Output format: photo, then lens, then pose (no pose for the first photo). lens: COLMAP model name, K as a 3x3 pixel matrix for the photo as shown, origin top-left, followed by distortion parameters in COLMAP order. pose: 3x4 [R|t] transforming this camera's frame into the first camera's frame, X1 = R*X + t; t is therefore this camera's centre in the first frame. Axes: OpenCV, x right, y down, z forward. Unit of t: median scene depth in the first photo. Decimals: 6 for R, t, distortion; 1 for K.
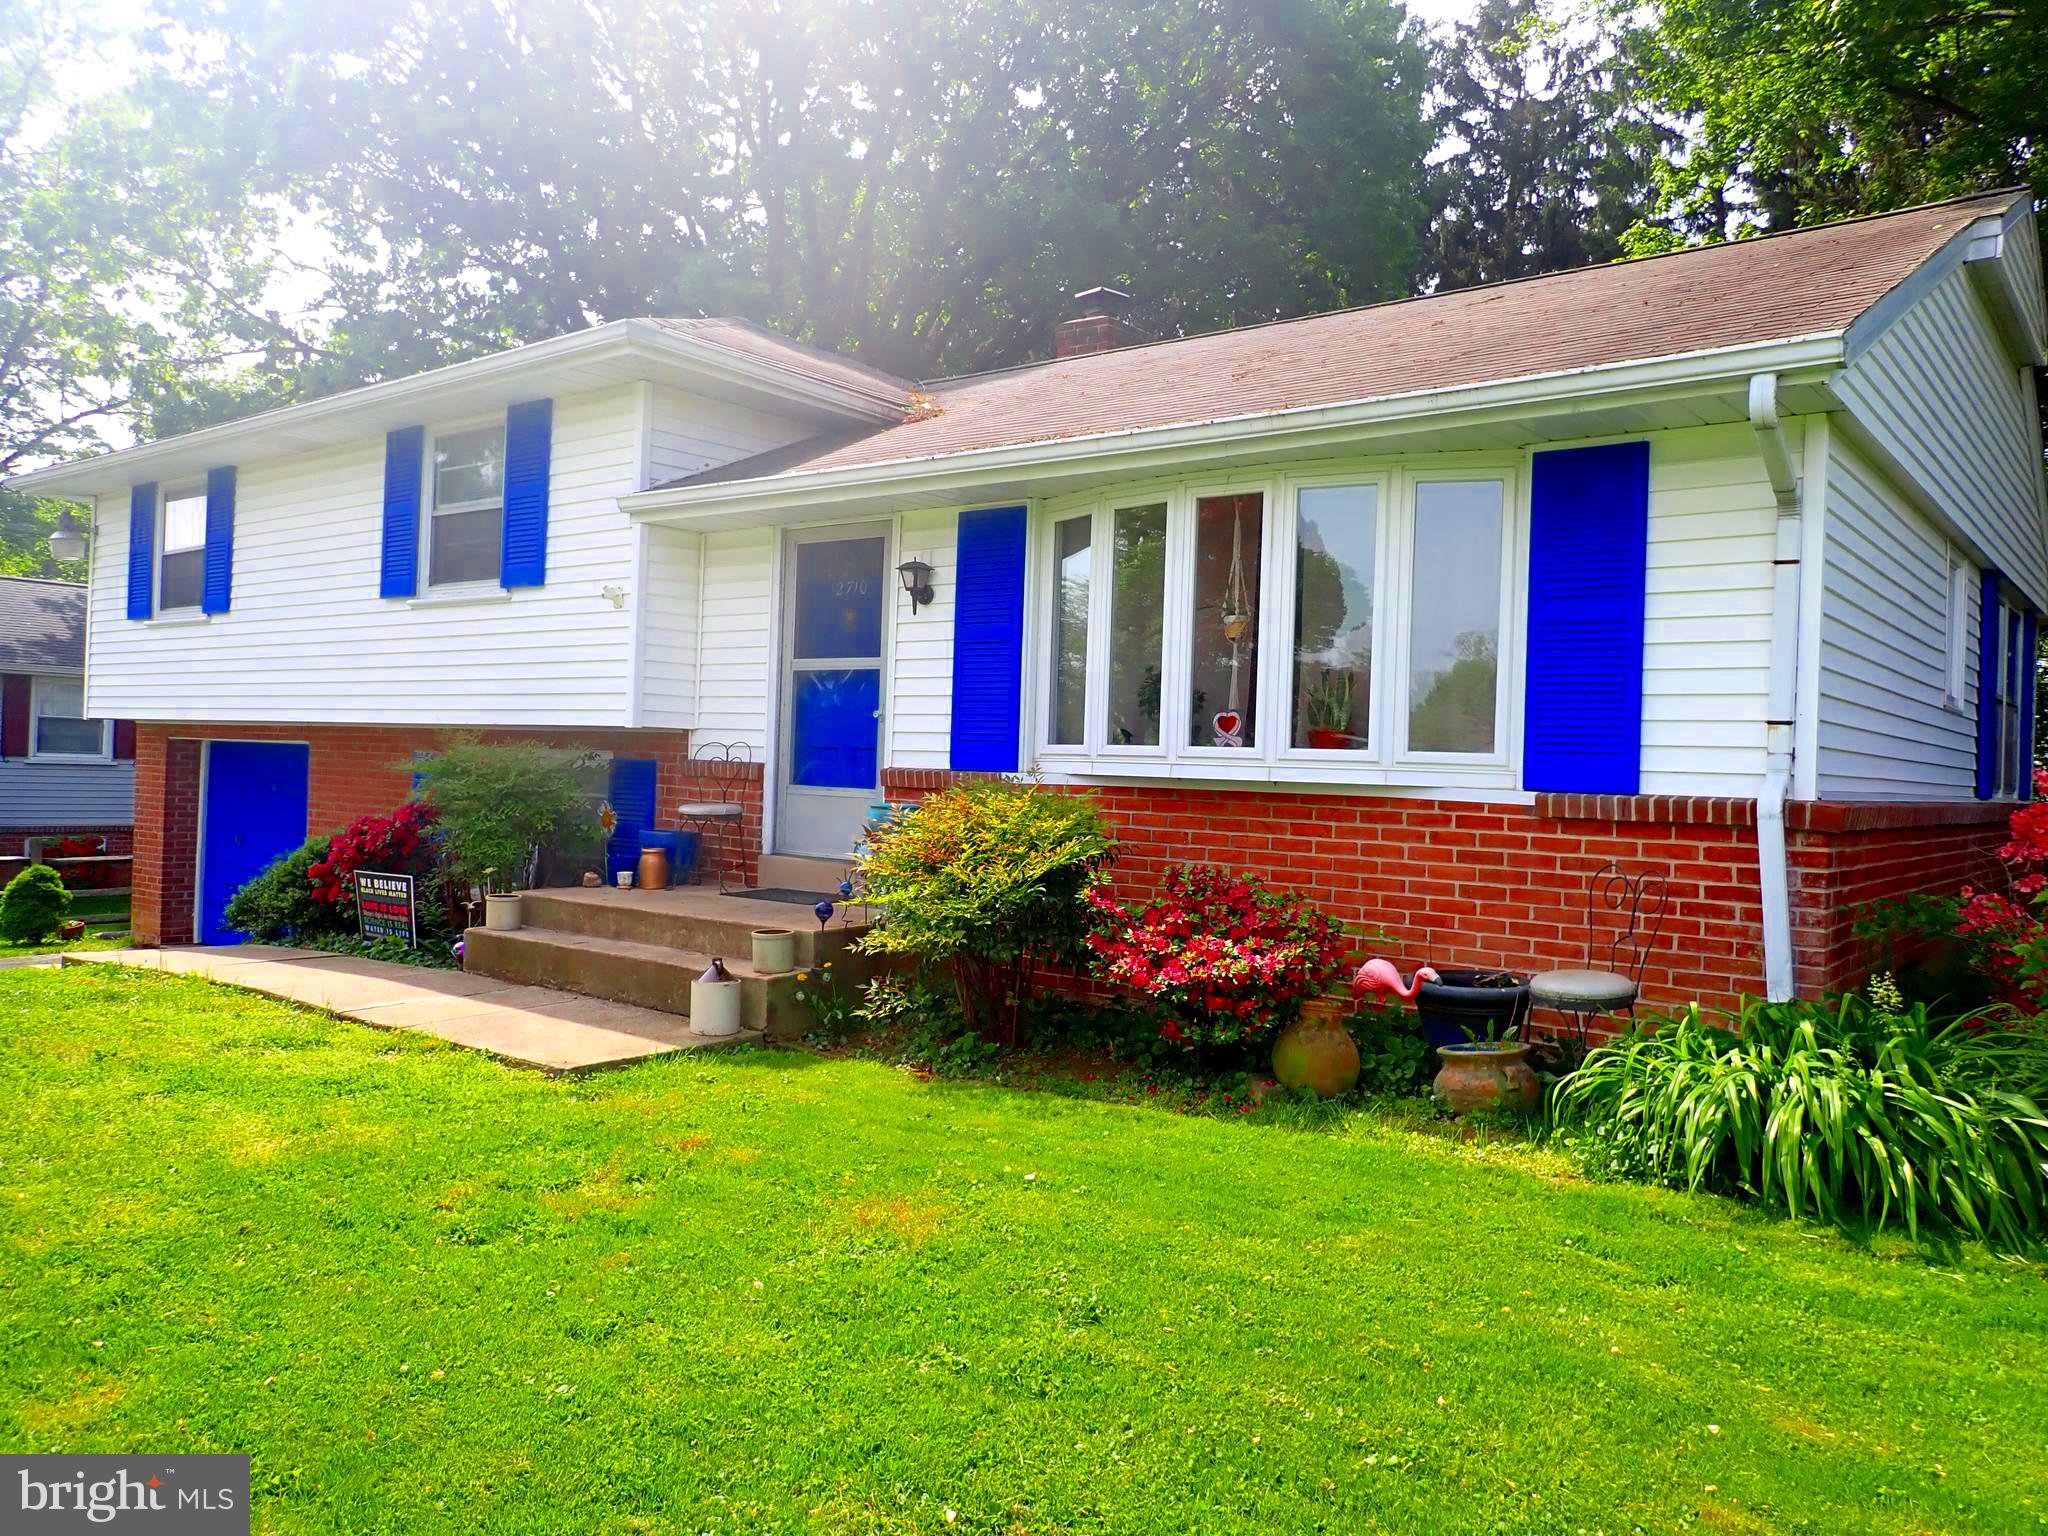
lens RADIAL K [[1499.5, 0, 1026.7], [0, 1499.5, 763.6], [0, 0, 1]] dist [0.008249, -0.008477]
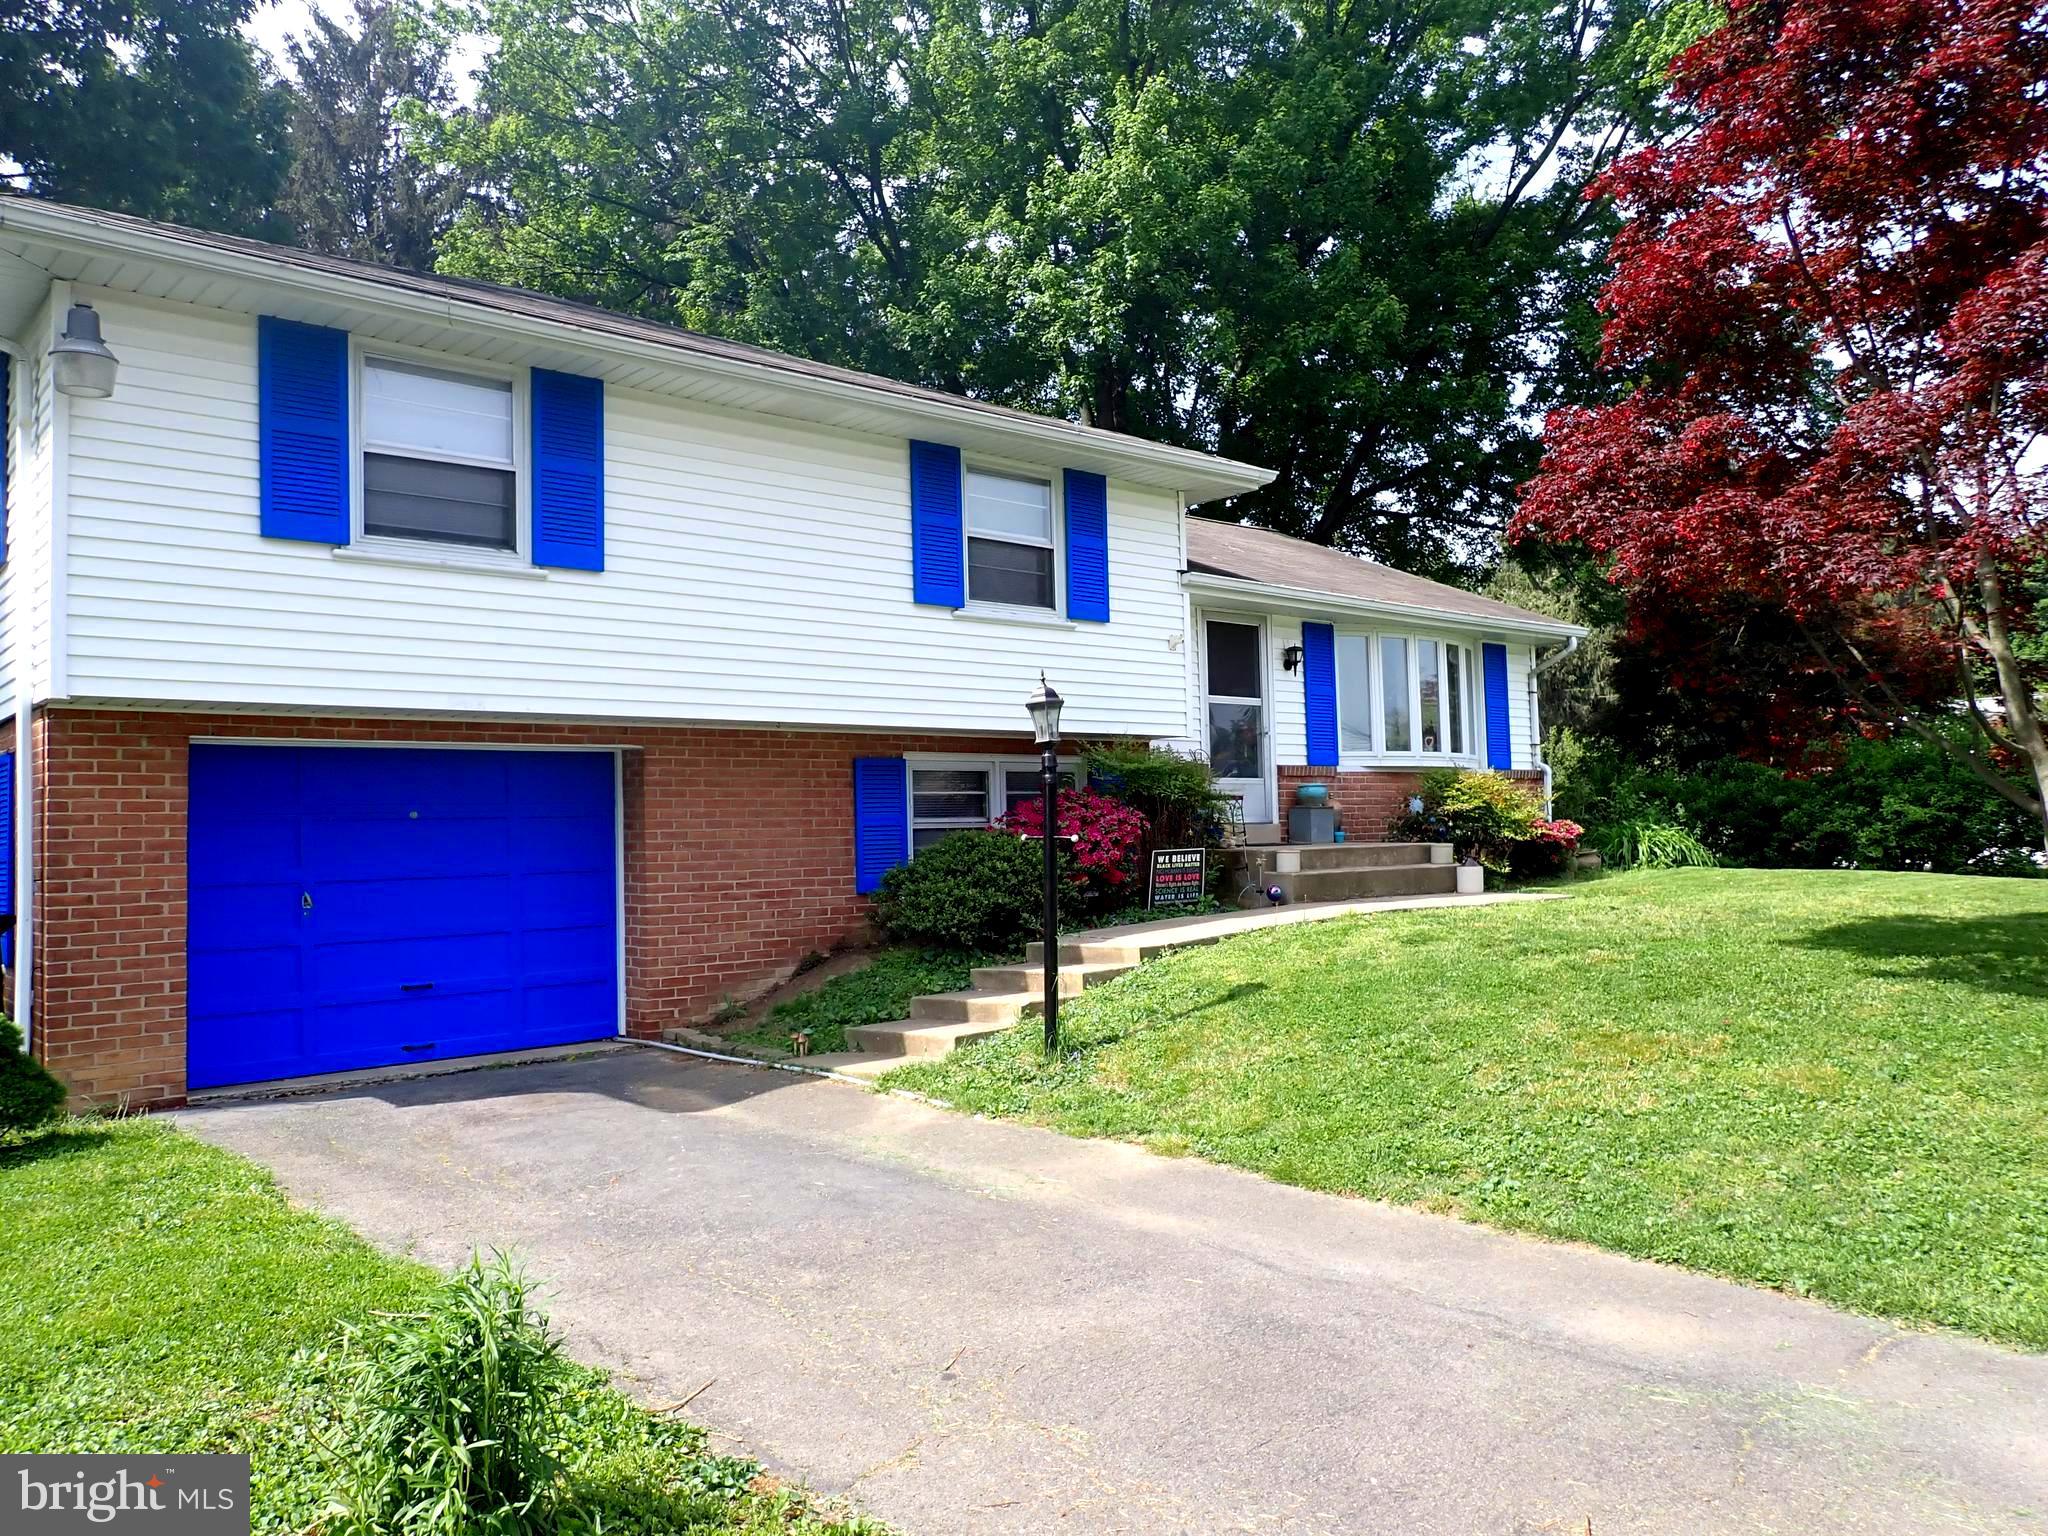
lens RADIAL K [[1499.5, 0, 1025.9], [0, 1499.5, 767.5], [0, 0, 1]] dist [0.008249, -0.008477]
pose [[0.203609, 0.003790, 0.979045, -1.650860], [0.025952, 0.999620, -0.009267, 0.013159], [-0.978708, 0.027295, 0.203433, 0.858255]]
